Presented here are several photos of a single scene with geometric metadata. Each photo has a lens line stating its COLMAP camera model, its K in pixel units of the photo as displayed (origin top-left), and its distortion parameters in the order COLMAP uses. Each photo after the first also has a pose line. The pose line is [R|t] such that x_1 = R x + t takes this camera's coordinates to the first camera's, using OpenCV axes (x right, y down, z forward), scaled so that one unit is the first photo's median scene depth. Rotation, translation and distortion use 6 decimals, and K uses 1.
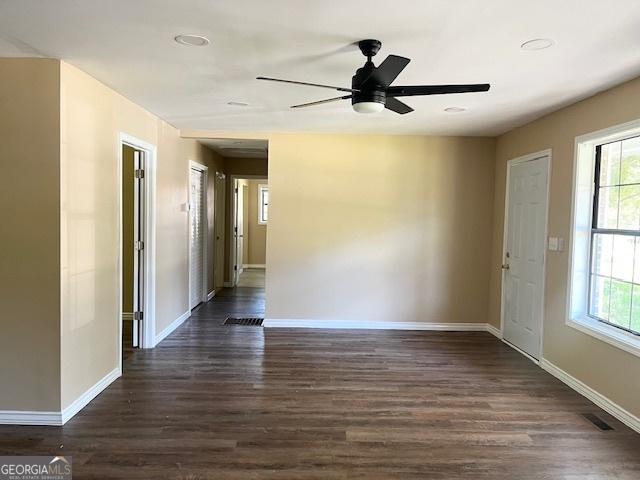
lens RADIAL K [[490.7, 0, 320.0], [0, 490.7, 240.0], [0, 0, 1]] dist [0.036229, -0.000366]
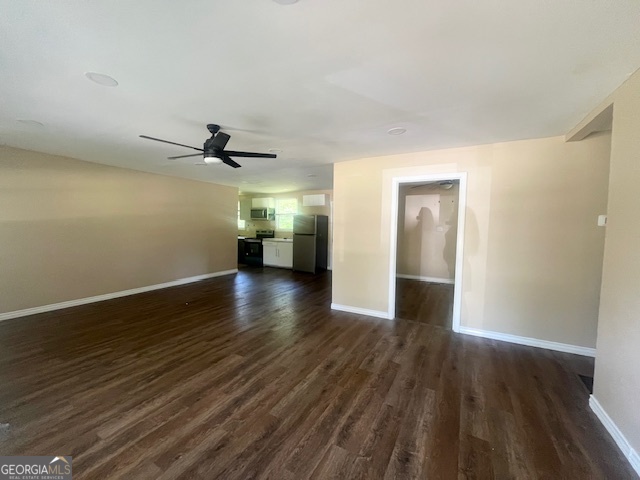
lens RADIAL K [[256.0, 0, 320.0], [0, 256.0, 240.0], [0, 0, 1]] dist [-0.001176, -0.000148]
pose [[-0.494225, 0.026773, -0.868922, 0.502773], [-0.072258, 0.994802, 0.071750, -0.049706], [0.866326, 0.098247, -0.489721, 1.252893]]
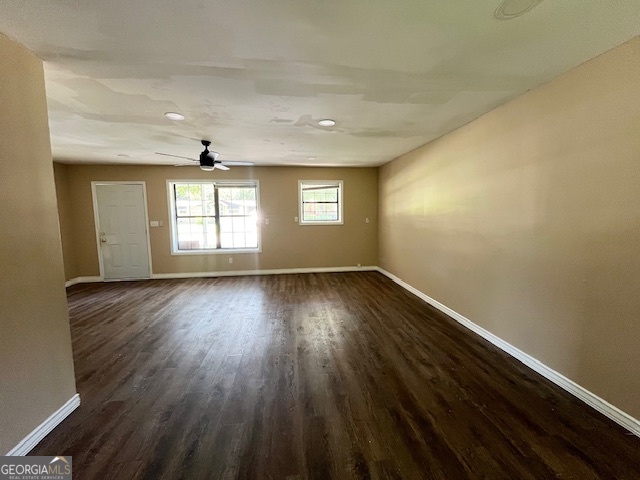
lens RADIAL K [[256.0, 0, 320.0], [0, 256.0, 240.0], [0, 0, 1]] dist [-0.001176, -0.000148]
pose [[-0.119061, -0.116088, 0.986077, -0.888698], [0.062401, 0.990303, 0.124120, -0.020205], [-0.990924, 0.076310, -0.110663, 0.410689]]
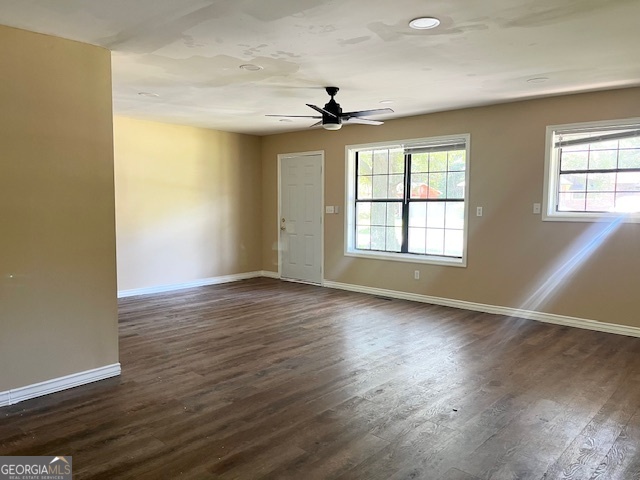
lens RADIAL K [[487.0, 0, 328.4], [0, 487.0, 251.7], [0, 0, 1]] dist [0.055861, -0.002124]
pose [[0.666058, -0.090980, 0.740330, -0.822421], [0.046319, 0.995663, 0.080686, 0.017861], [-0.744460, -0.019450, 0.667384, -0.090496]]
